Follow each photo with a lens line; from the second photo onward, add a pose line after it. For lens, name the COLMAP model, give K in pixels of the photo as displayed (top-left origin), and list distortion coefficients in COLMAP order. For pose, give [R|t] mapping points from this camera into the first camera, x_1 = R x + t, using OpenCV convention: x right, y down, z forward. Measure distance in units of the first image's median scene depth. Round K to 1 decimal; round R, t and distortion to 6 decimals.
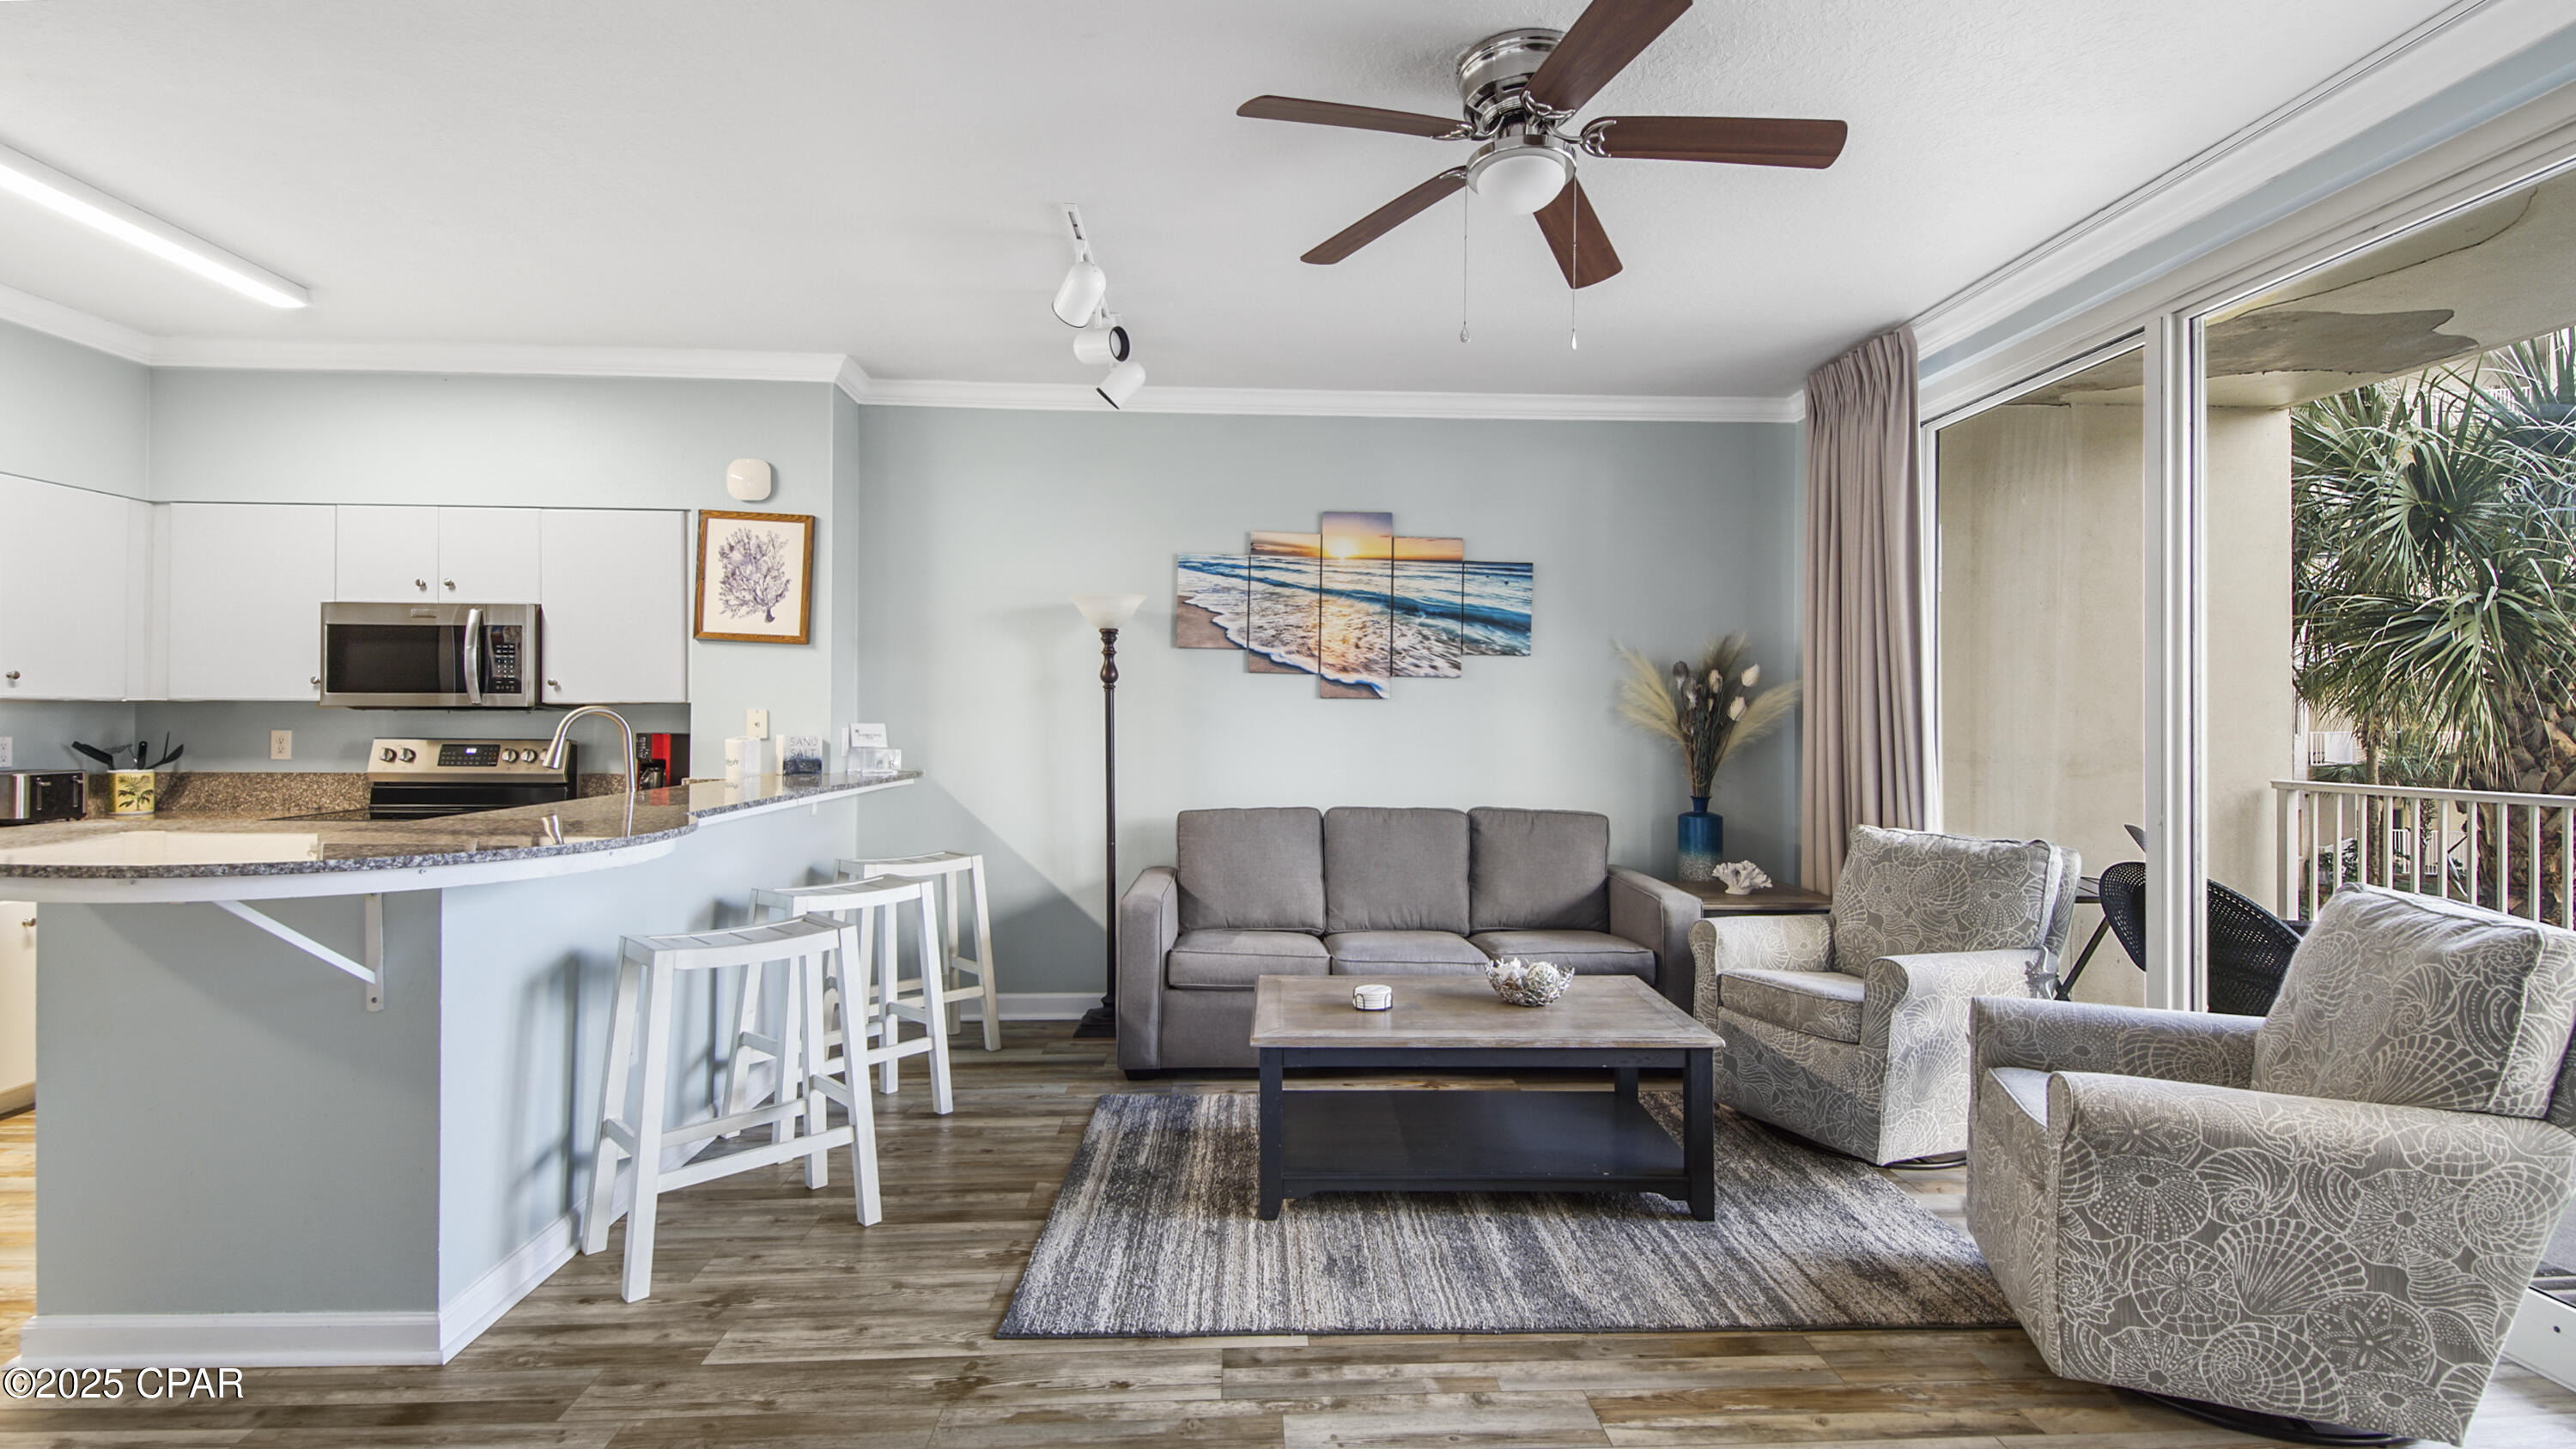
lens RADIAL K [[1144.6, 0, 1288.0], [0, 1144.6, 724.5], [0, 0, 1]] dist [0.023355, -0.000049]
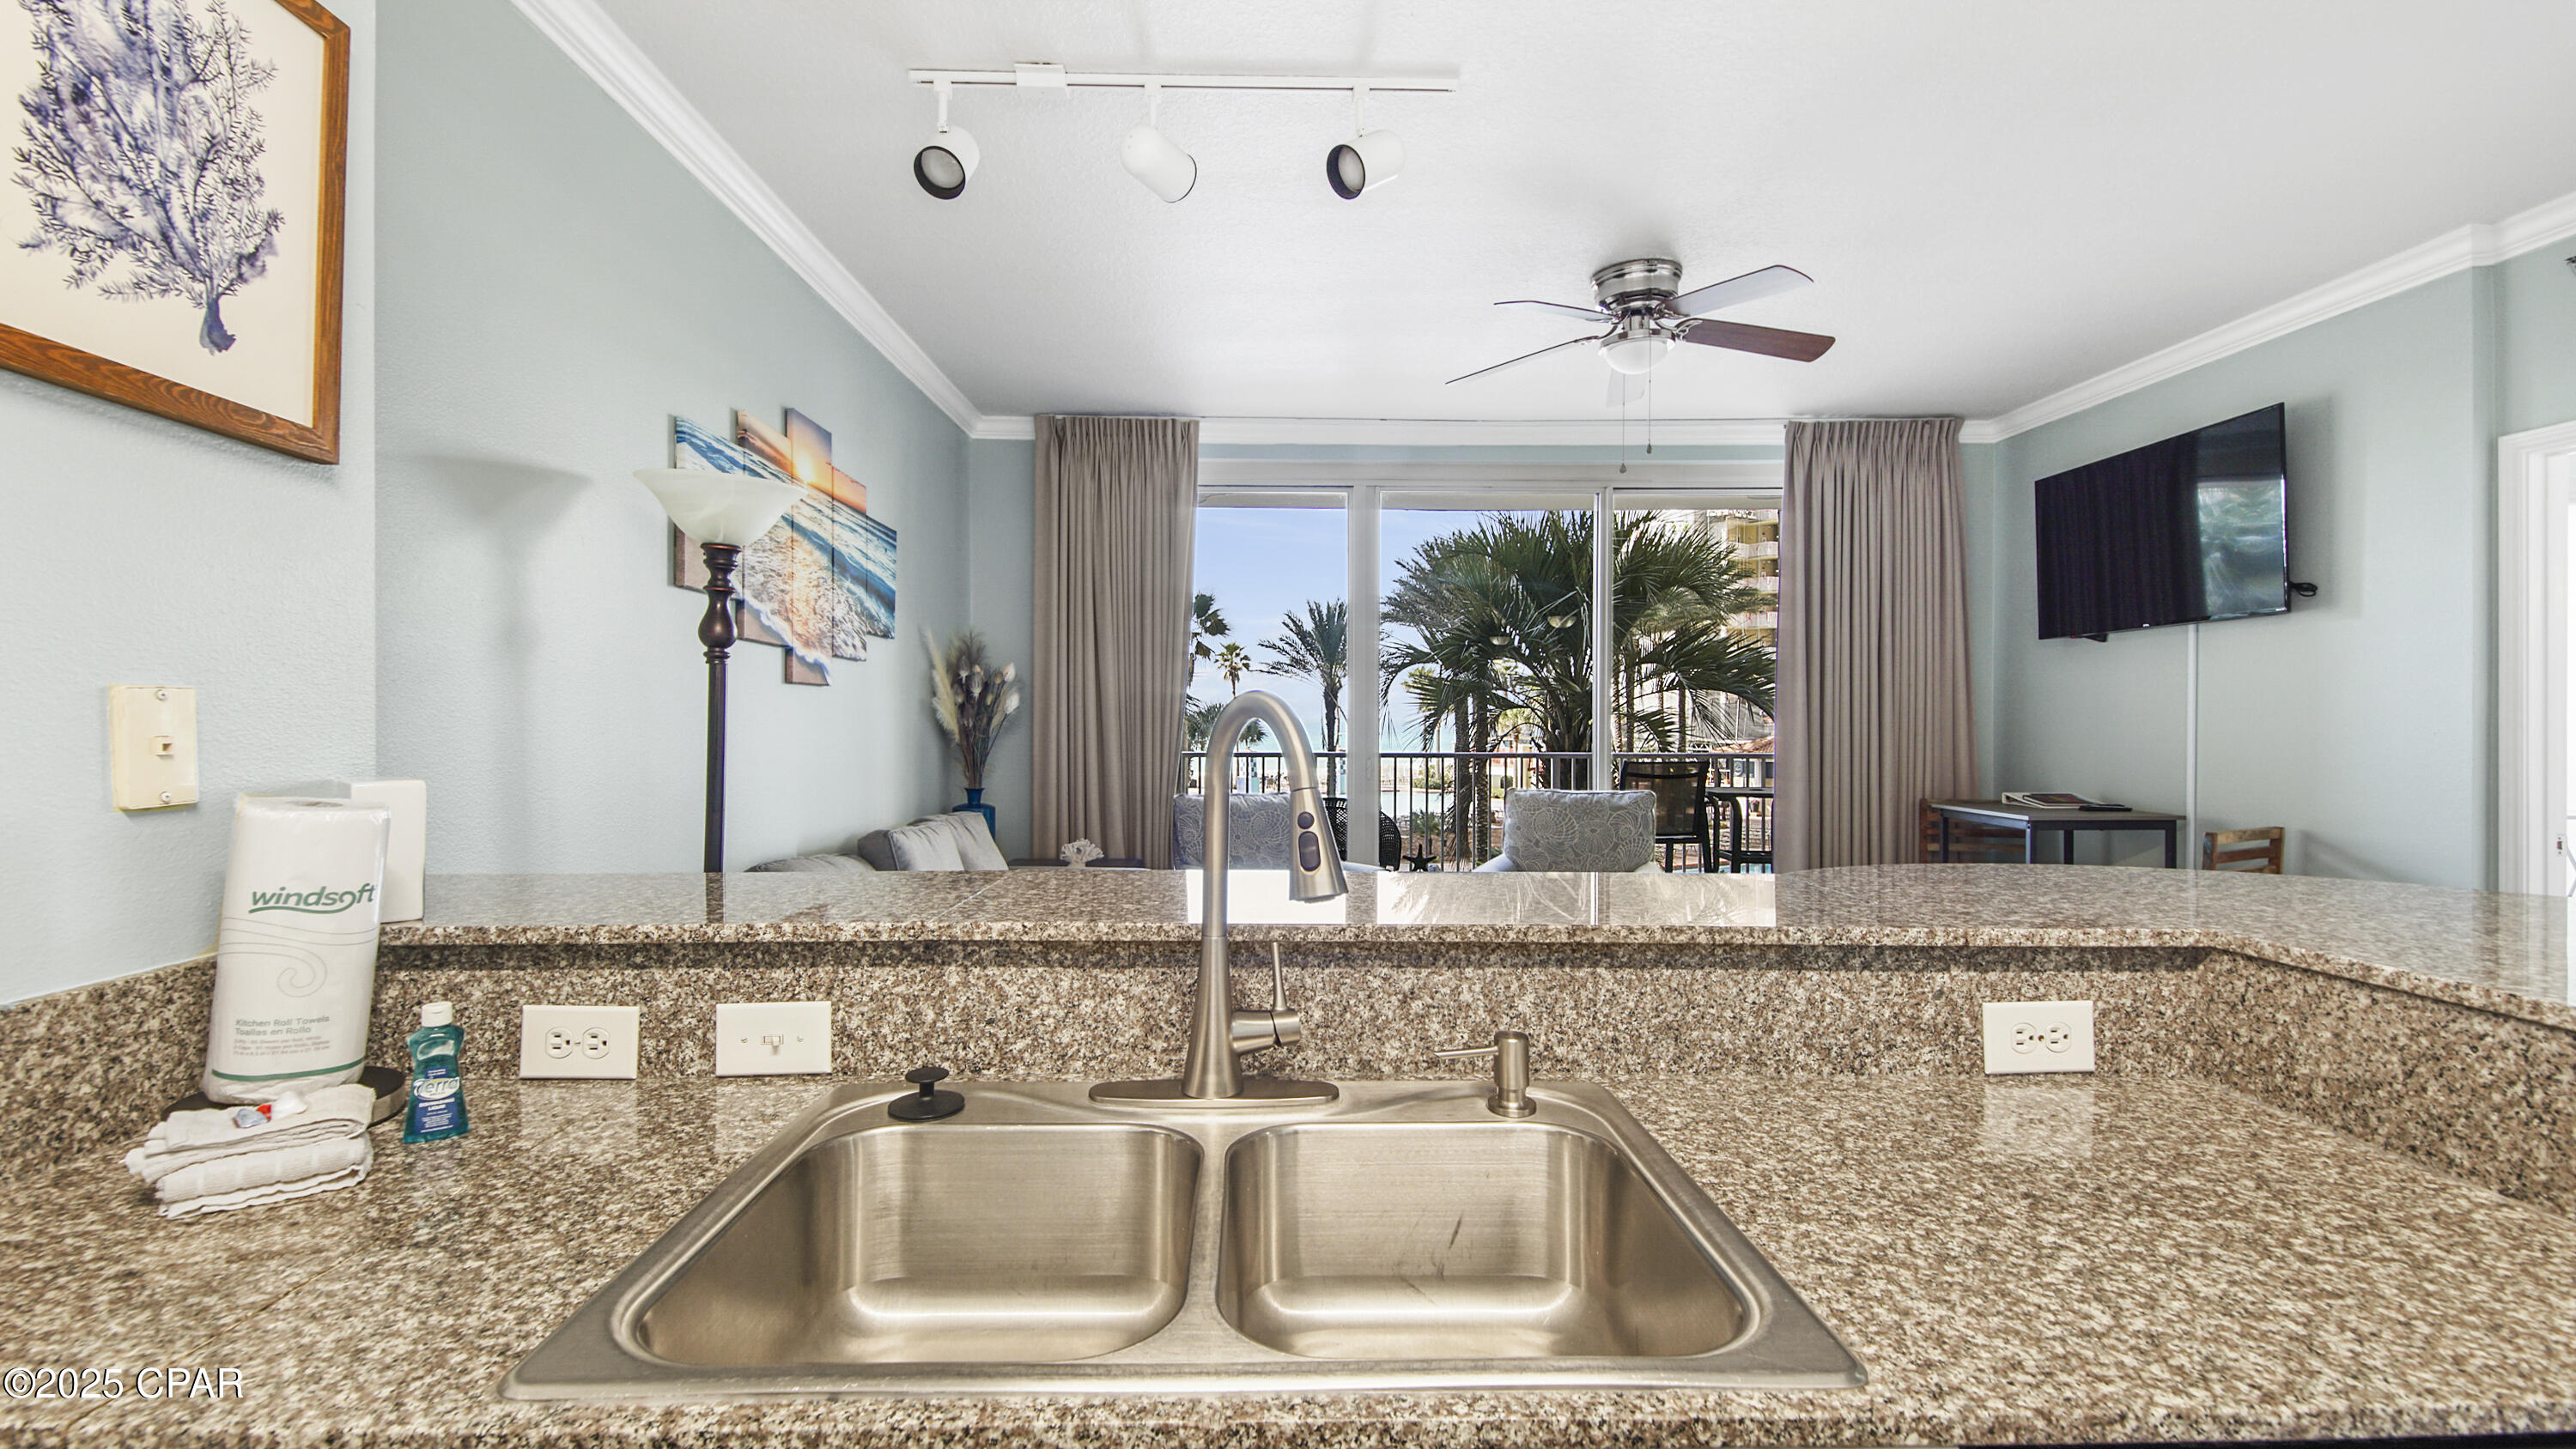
lens RADIAL K [[1104.2, 0, 1289.2], [0, 1104.2, 735.2], [0, 0, 1]] dist [0.028804, -0.018138]
pose [[0.056036, -0.023789, 0.998145, -0.627385], [0.001539, 0.999717, 0.023740, -0.007278], [-0.998428, 0.000206, 0.056057, 0.678865]]
